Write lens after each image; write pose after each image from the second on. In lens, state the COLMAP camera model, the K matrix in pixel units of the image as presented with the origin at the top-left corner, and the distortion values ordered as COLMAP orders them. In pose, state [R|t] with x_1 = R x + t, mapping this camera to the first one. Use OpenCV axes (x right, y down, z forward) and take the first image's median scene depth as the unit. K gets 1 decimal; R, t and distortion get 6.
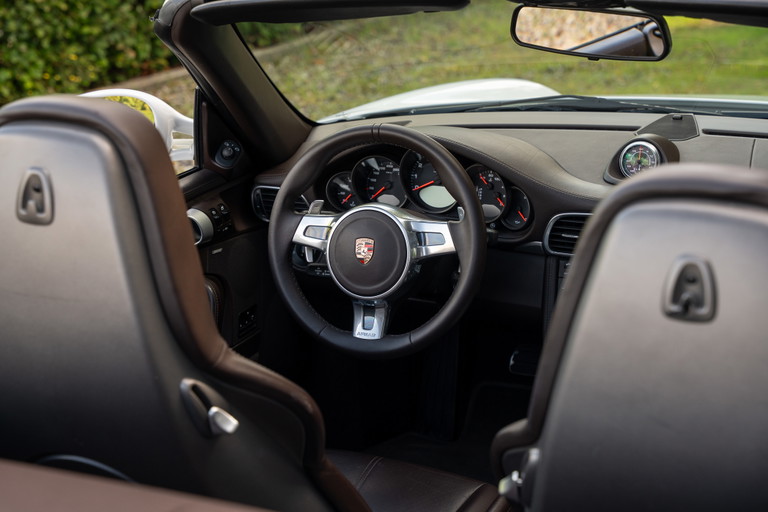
lens RADIAL K [[1517.1, 0, 383.5], [0, 1517.1, 255.8], [0, 0, 1]] dist [0.552476, 0.000000]
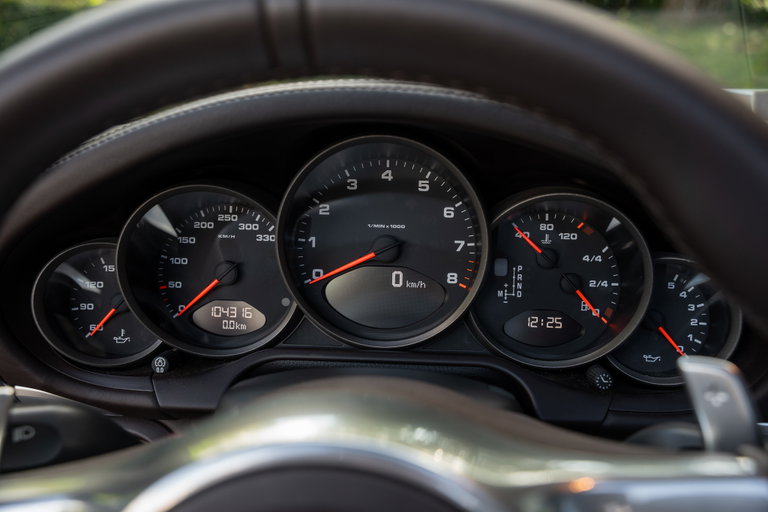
lens RADIAL K [[794.2, 0, 384.3], [0, 794.2, 255.6], [0, 0, 1]] dist [-0.031435, 0.000000]
pose [[0.934631, -0.077720, 0.347021, -0.010601], [0.079465, 0.996795, 0.009224, -0.020493], [-0.346626, 0.018955, 0.937812, 0.341060]]
